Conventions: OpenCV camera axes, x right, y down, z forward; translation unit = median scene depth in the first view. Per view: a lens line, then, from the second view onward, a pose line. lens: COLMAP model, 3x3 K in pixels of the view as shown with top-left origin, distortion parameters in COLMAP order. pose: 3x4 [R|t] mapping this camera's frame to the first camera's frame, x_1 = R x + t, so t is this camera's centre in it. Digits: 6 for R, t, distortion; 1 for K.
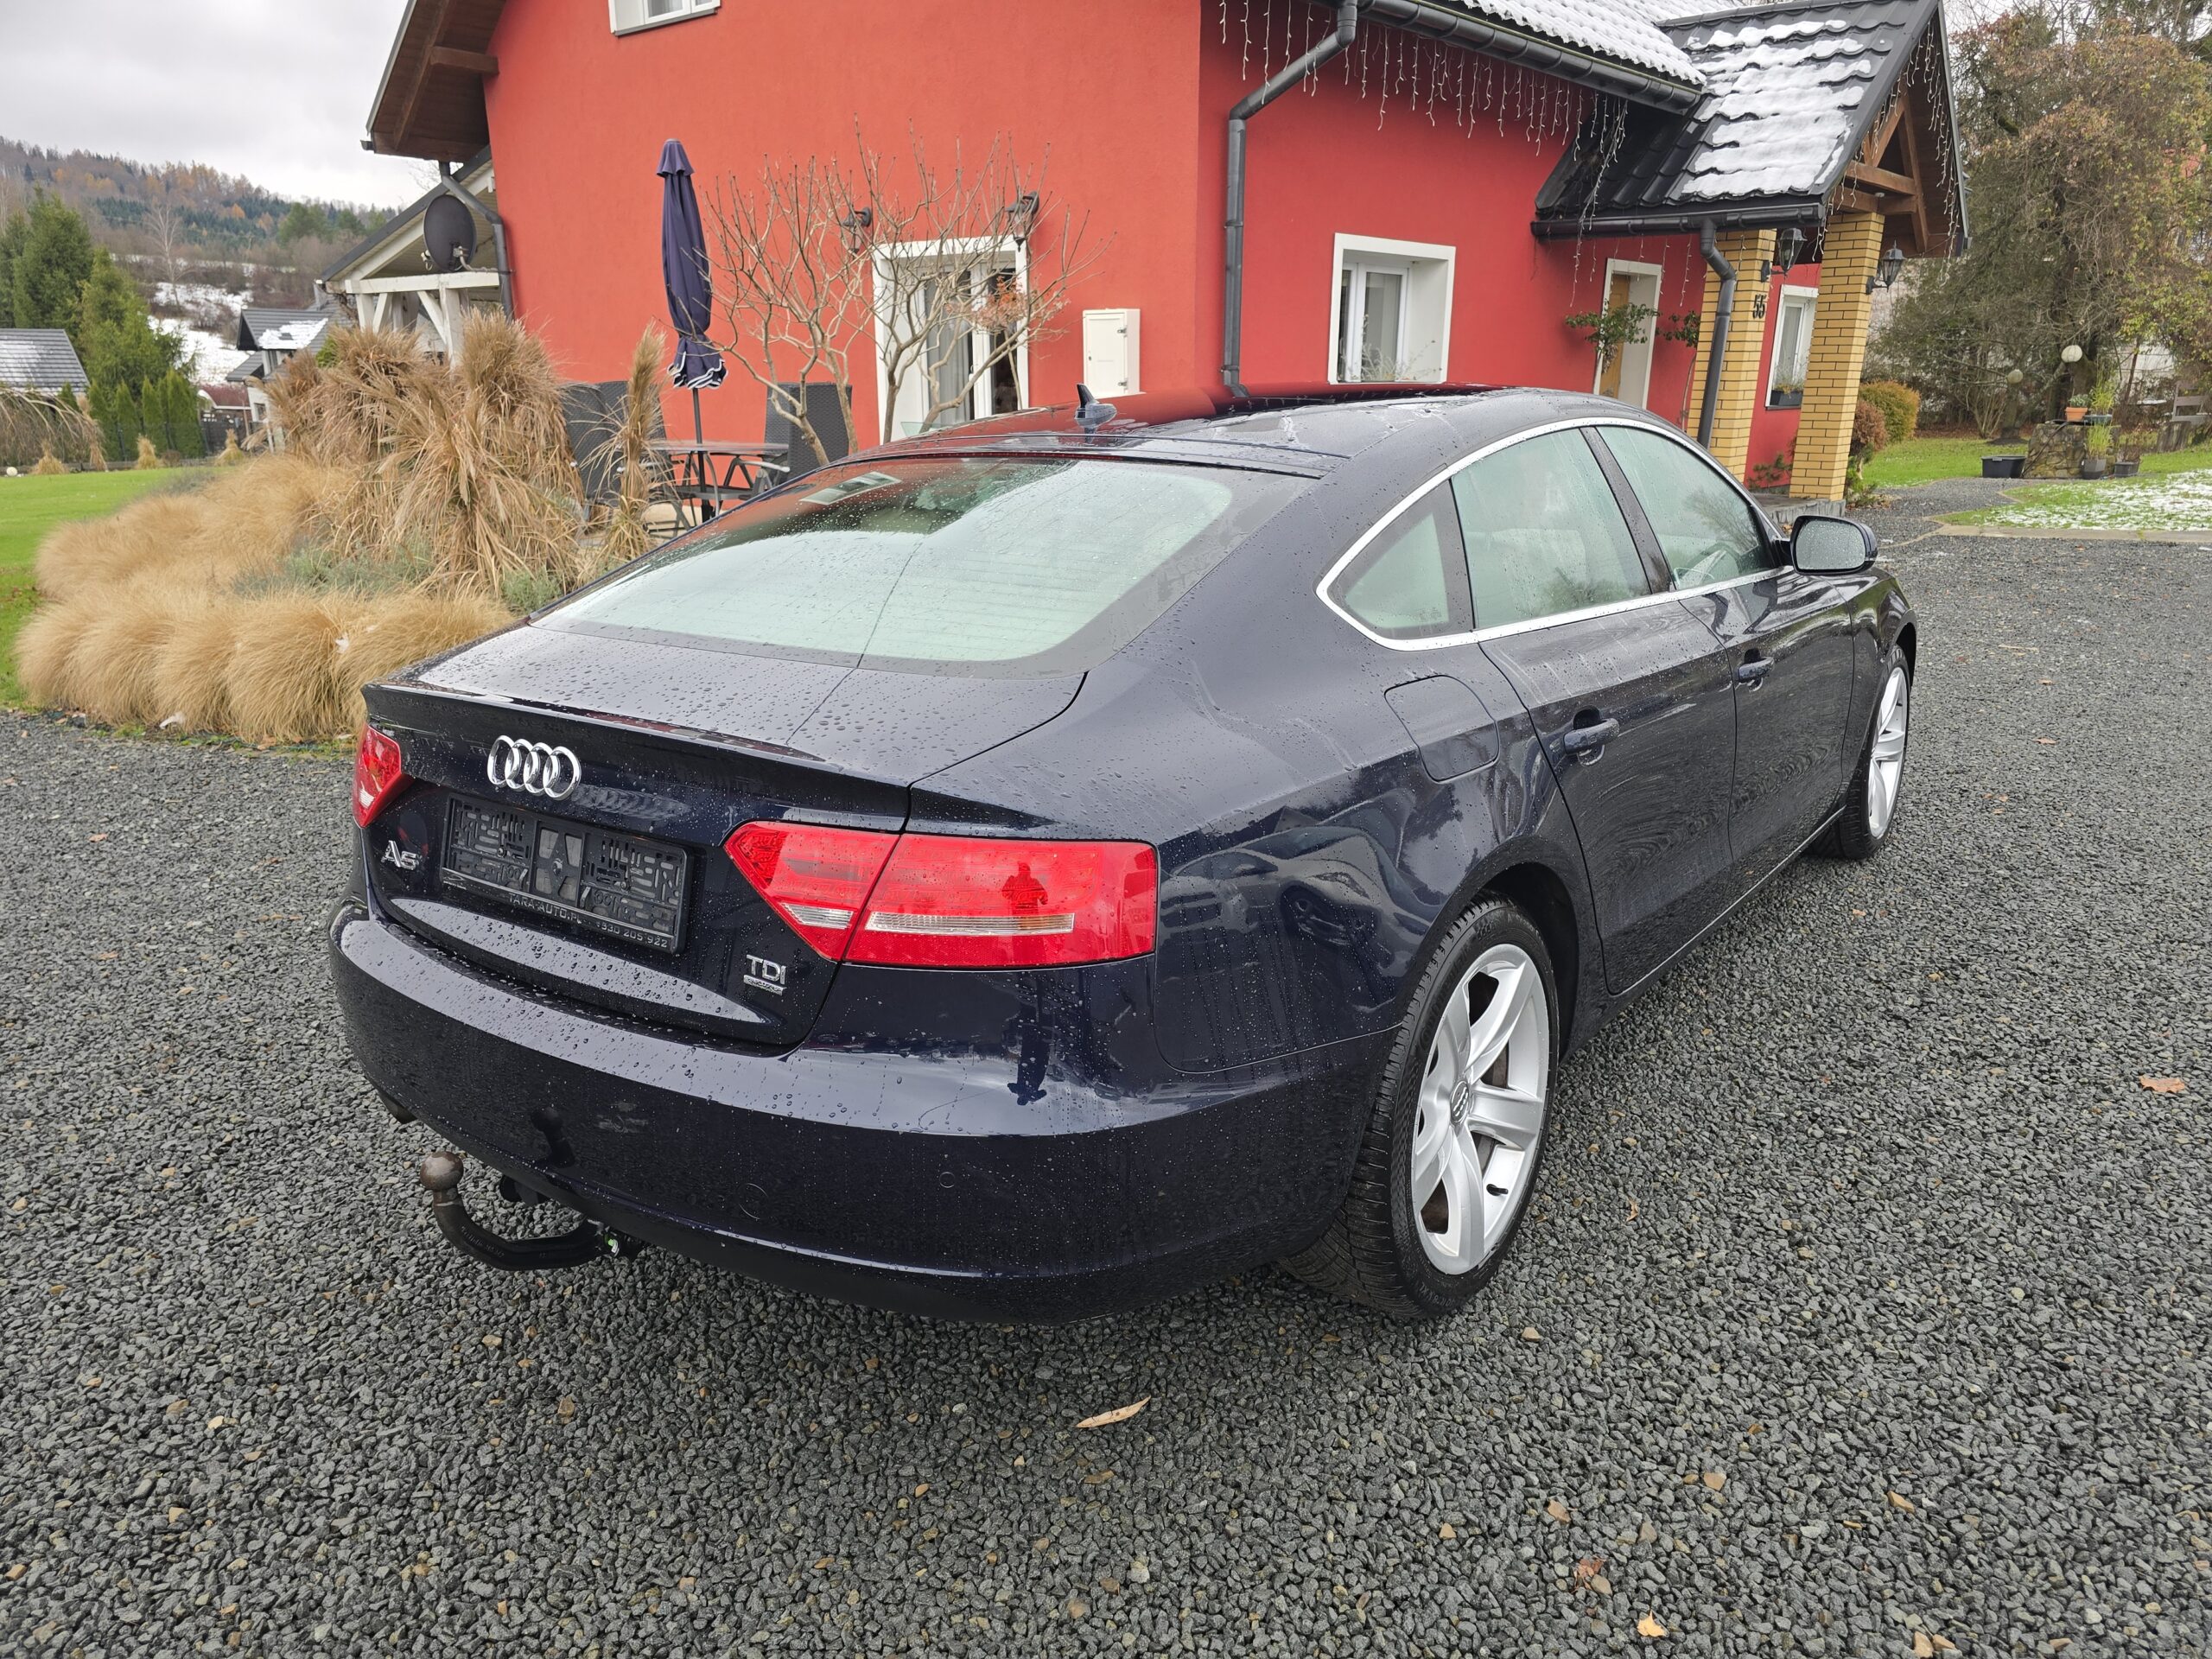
lens RADIAL K [[1532.2, 0, 1101.5], [0, 1532.2, 829.9], [0, 0, 1]] dist [0.034161, -0.033432]
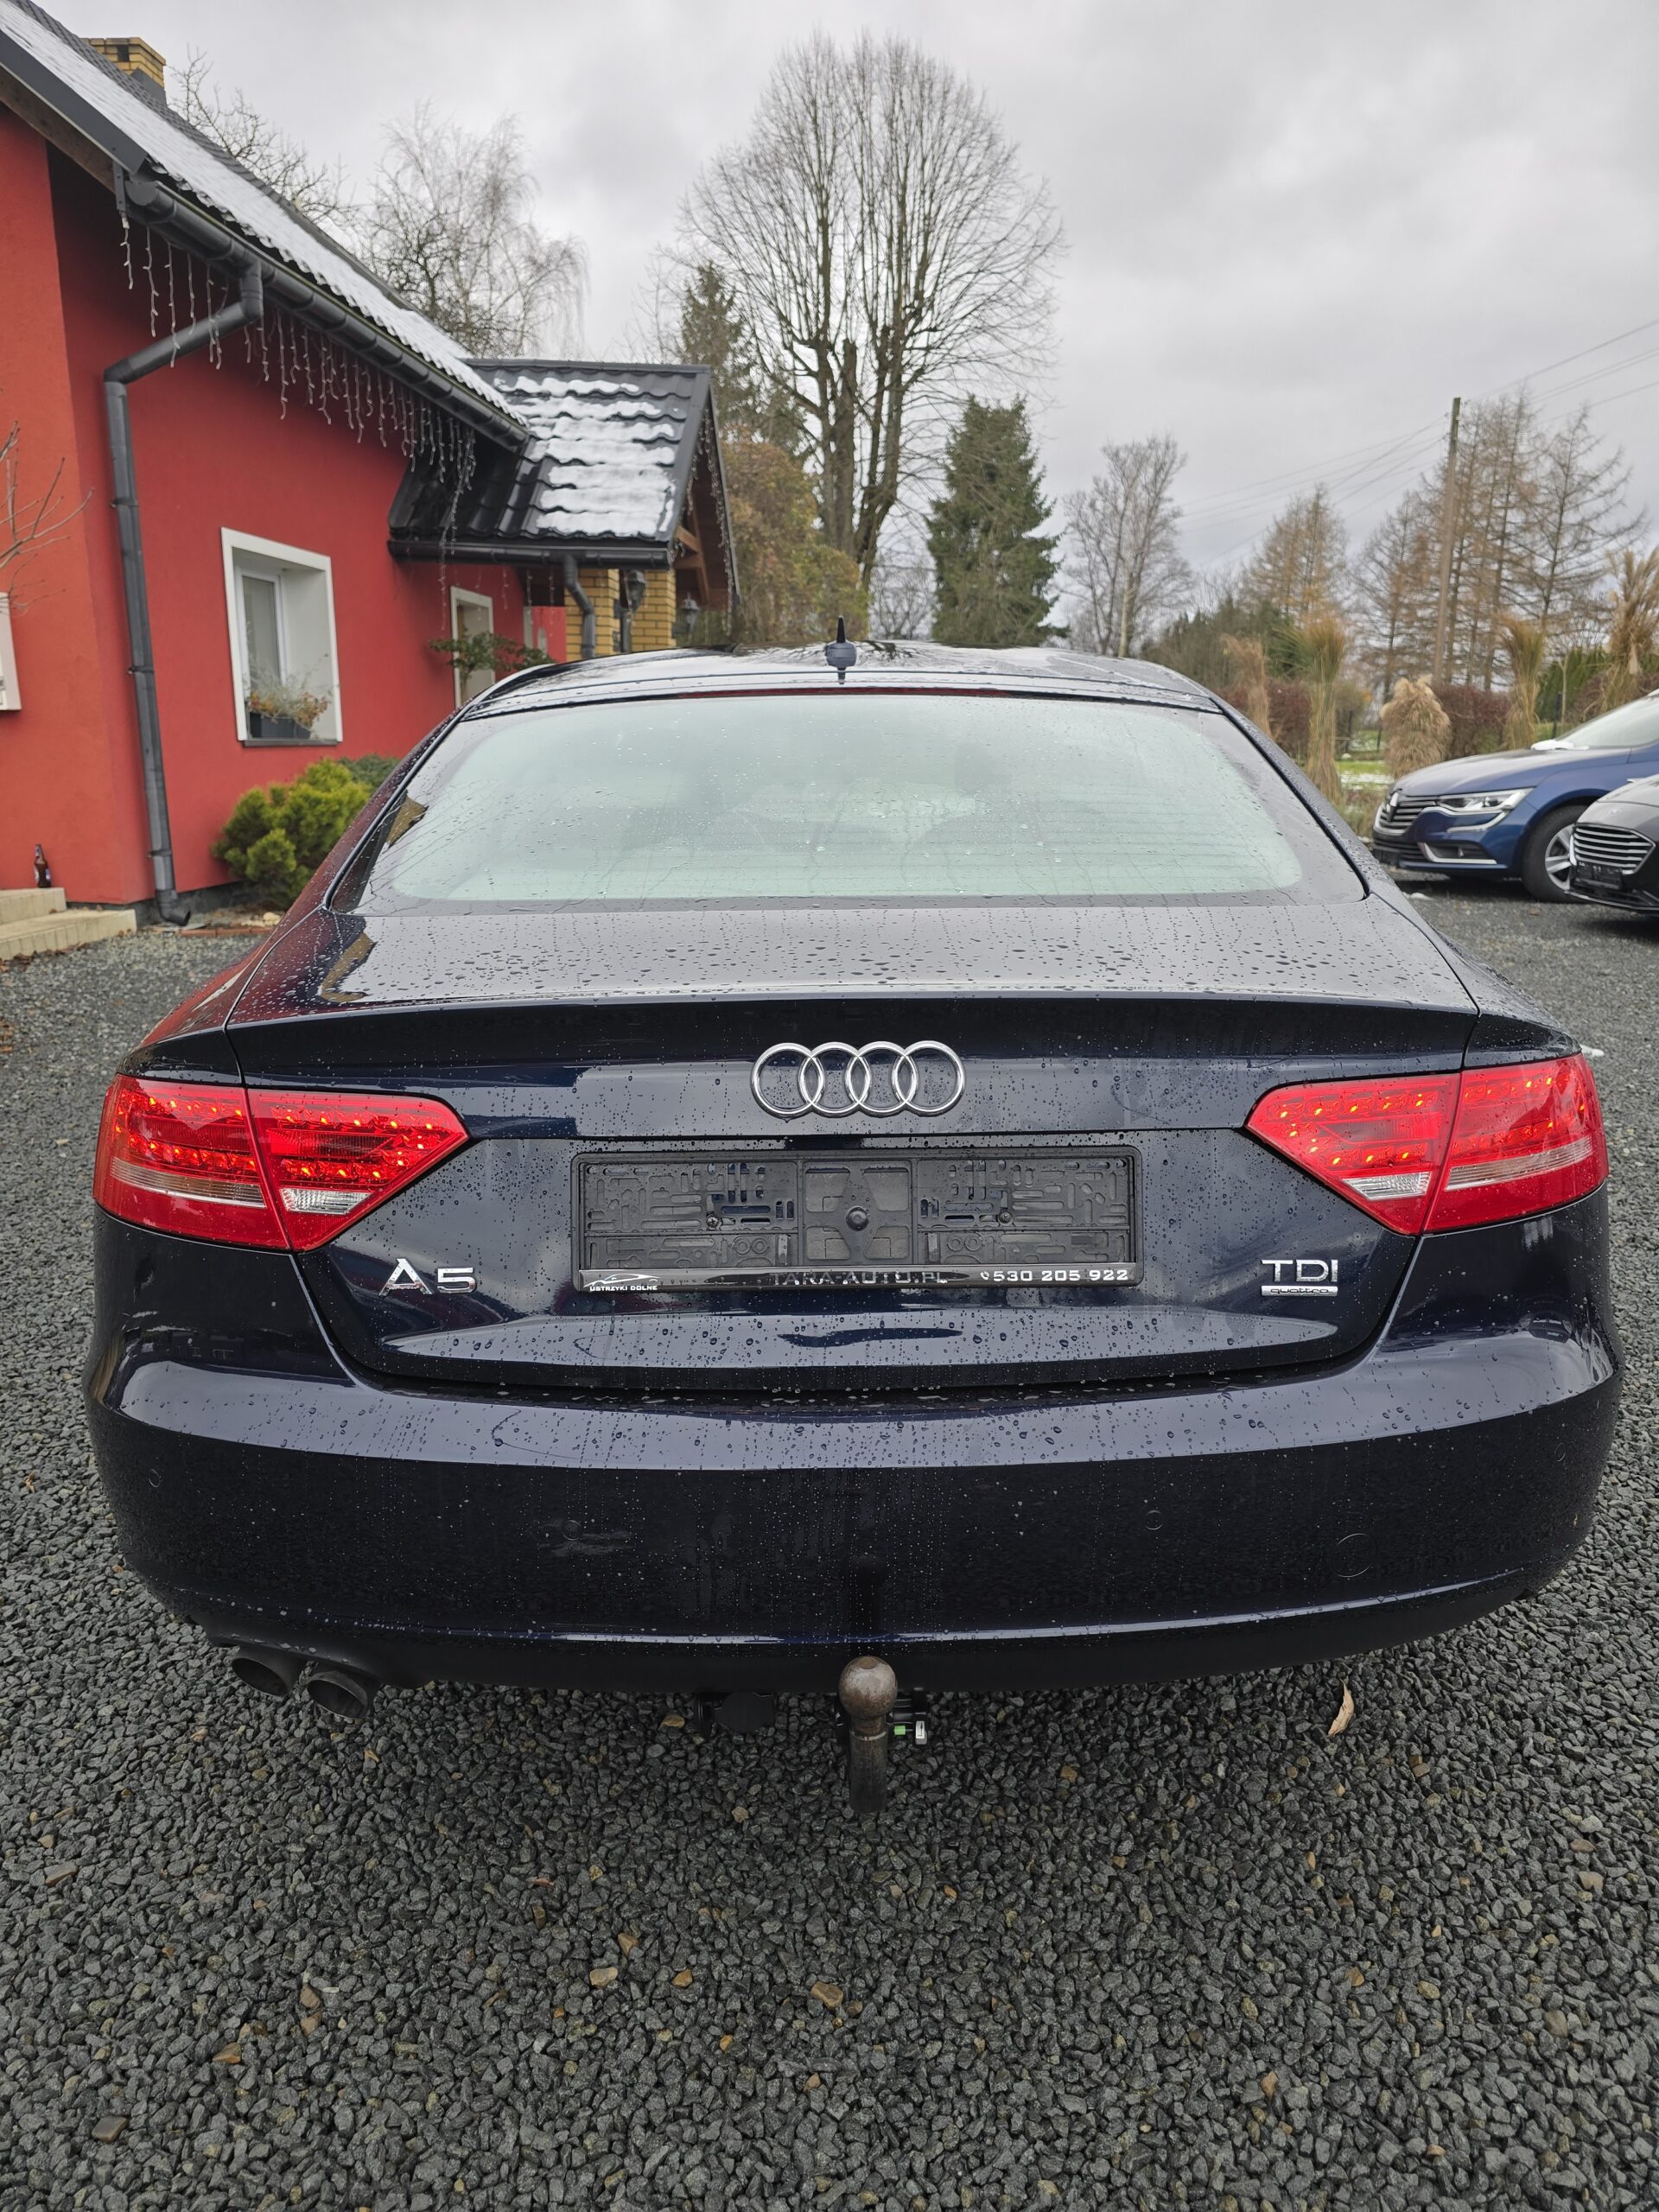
lens RADIAL K [[1532.2, 0, 865.2], [0, 1532.2, 1130.2], [0, 0, 1]] dist [0.034161, -0.033432]
pose [[0.784482, -0.135612, 0.605143, -0.132539], [0.151772, 0.988107, 0.024682, -0.005292], [-0.601293, 0.072481, 0.795734, 0.075976]]
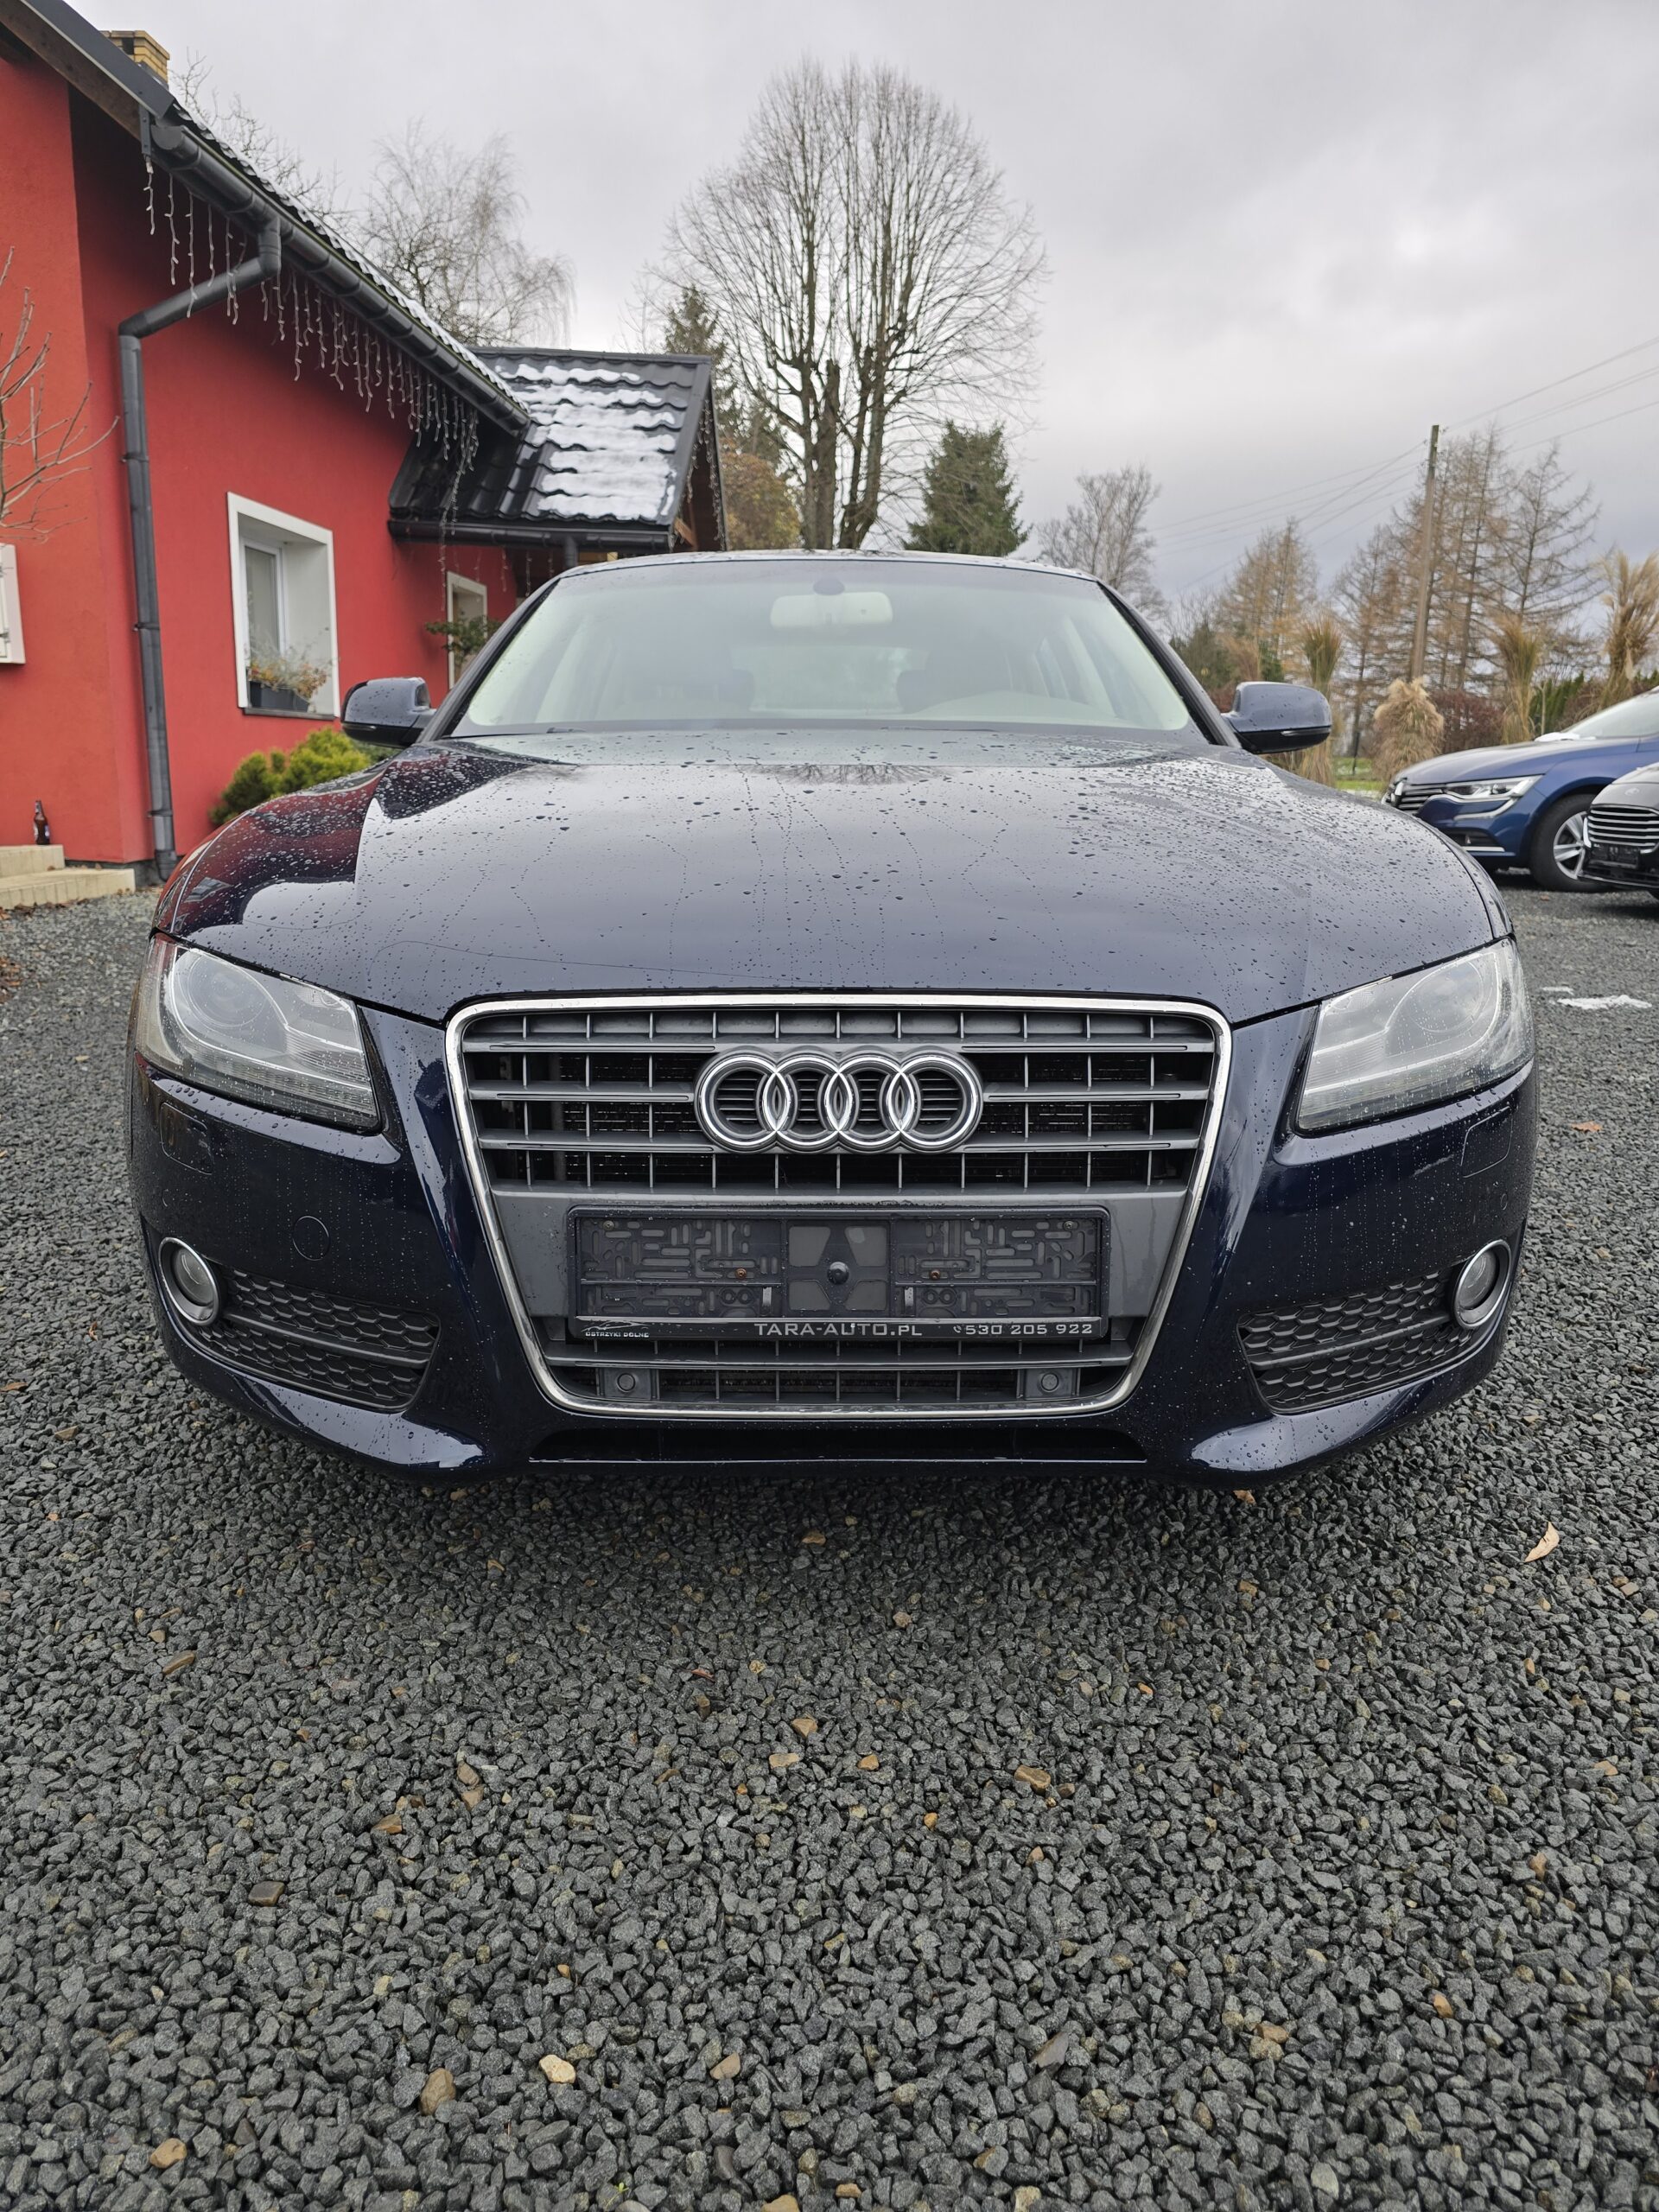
lens RADIAL K [[1532.2, 0, 835.8], [0, 1532.2, 1122.2], [0, 0, 1]] dist [0.034161, -0.033432]
pose [[0.783005, -0.110390, 0.612142, -0.145697], [0.136565, 0.990623, 0.003959, 0.017035], [-0.606839, 0.080498, 0.790738, 0.098067]]
